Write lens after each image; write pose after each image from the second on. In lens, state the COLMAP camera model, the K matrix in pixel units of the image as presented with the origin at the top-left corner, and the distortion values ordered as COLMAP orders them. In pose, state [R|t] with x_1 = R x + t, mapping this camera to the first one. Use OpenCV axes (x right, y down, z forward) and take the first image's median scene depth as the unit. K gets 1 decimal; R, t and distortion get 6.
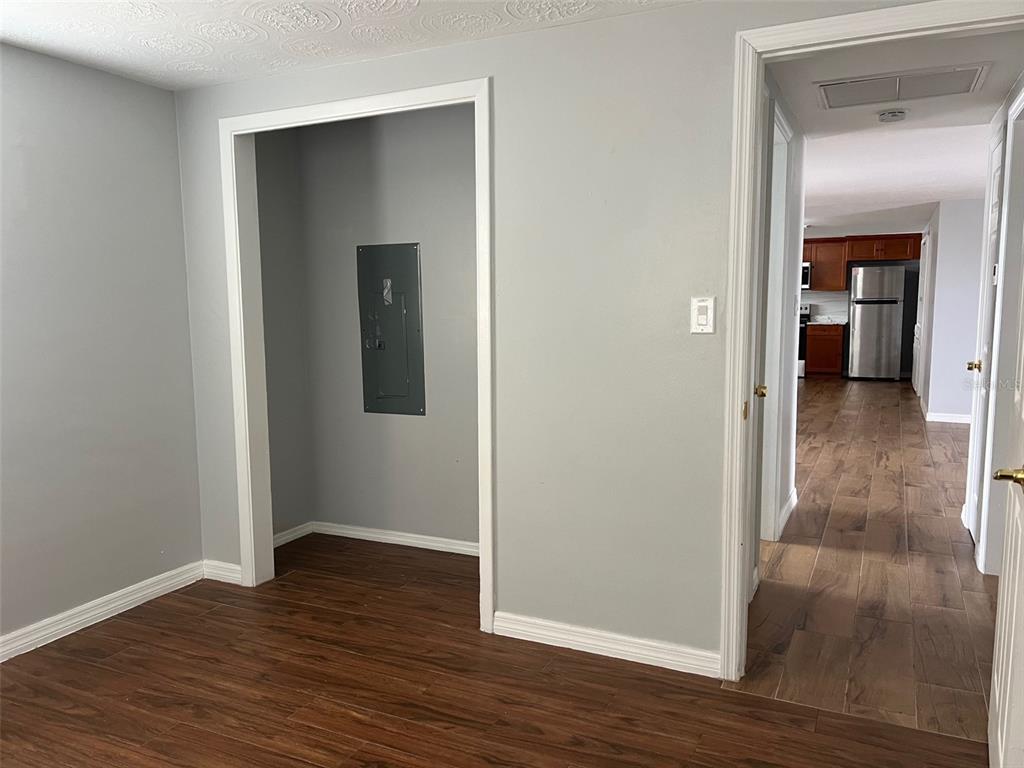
lens RADIAL K [[772.8, 0, 520.3], [0, 772.8, 389.6], [0, 0, 1]] dist [0.070932, -0.075576]
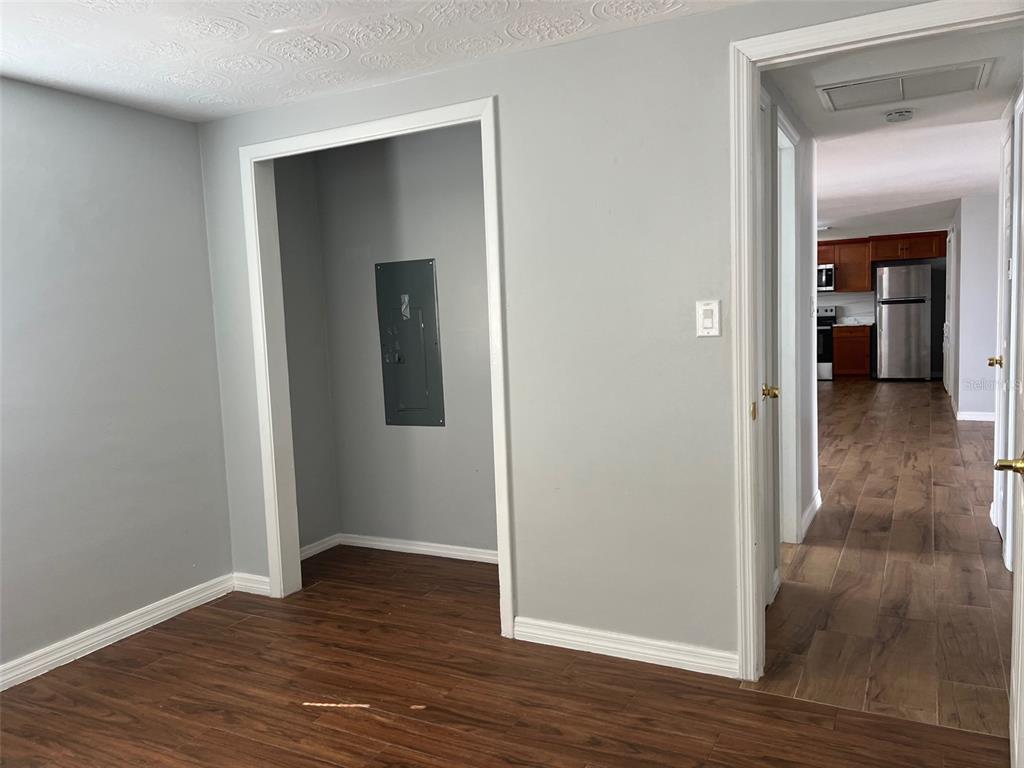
lens RADIAL K [[772.8, 0, 516.6], [0, 772.8, 383.9], [0, 0, 1]] dist [0.070932, -0.075576]
pose [[0.998718, -0.029776, -0.040947, 0.014560], [0.028806, 0.999295, -0.024086, 0.004299], [0.041635, 0.022876, 0.998871, -0.015758]]
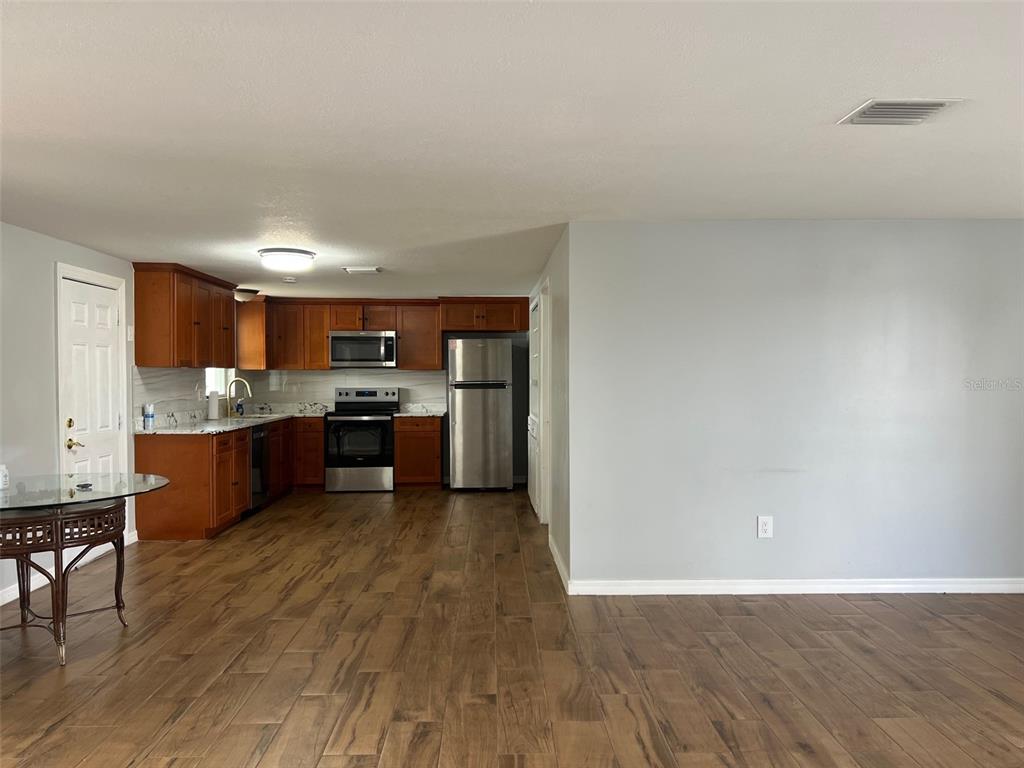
lens RADIAL K [[772.8, 0, 502.3], [0, 772.8, 383.3], [0, 0, 1]] dist [0.070932, -0.075576]
pose [[0.898794, -0.002152, 0.438366, 0.431729], [0.049044, 0.994204, -0.095674, -0.122049], [-0.435620, 0.107490, 0.893690, 0.946593]]
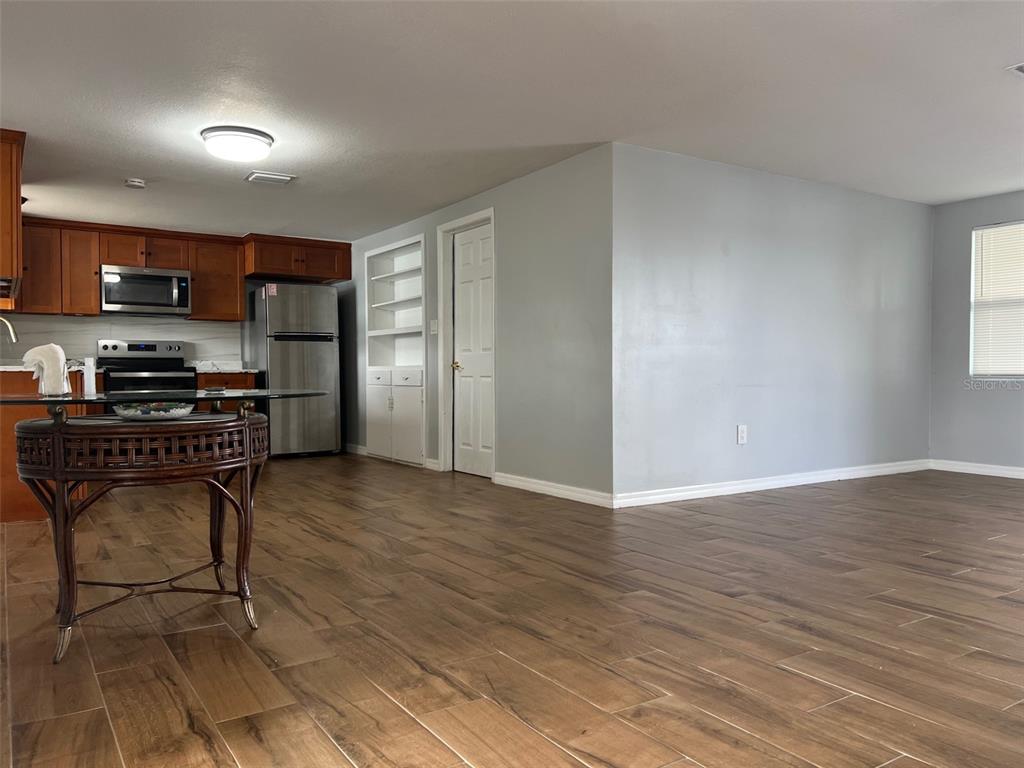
lens RADIAL K [[772.8, 0, 503.9], [0, 772.8, 387.3], [0, 0, 1]] dist [0.070932, -0.075576]
pose [[0.525741, -0.010275, 0.850582, -0.040848], [0.100224, 0.993711, -0.049944, -0.058442], [-0.844720, 0.111506, 0.523464, 1.453657]]
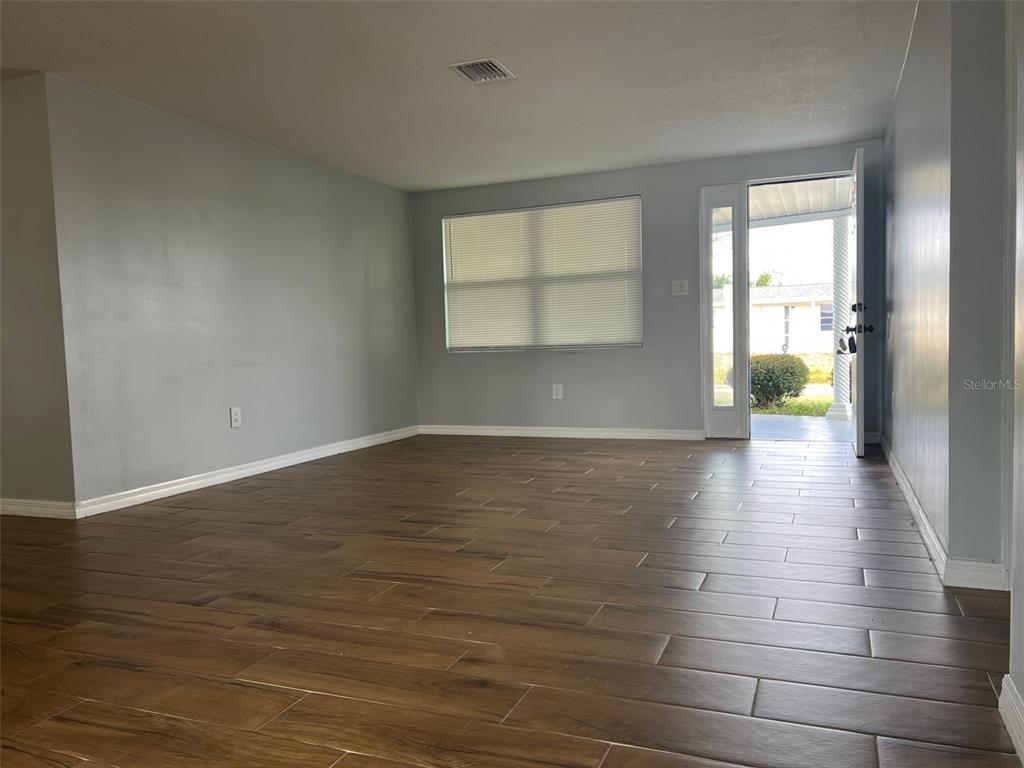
lens RADIAL K [[772.8, 0, 516.9], [0, 772.8, 385.4], [0, 0, 1]] dist [0.070932, -0.075576]
pose [[-0.052958, -0.046745, 0.997502, 0.032311], [0.147382, 0.987599, 0.054105, -0.055883], [-0.987661, 0.149879, -0.045412, 1.420426]]
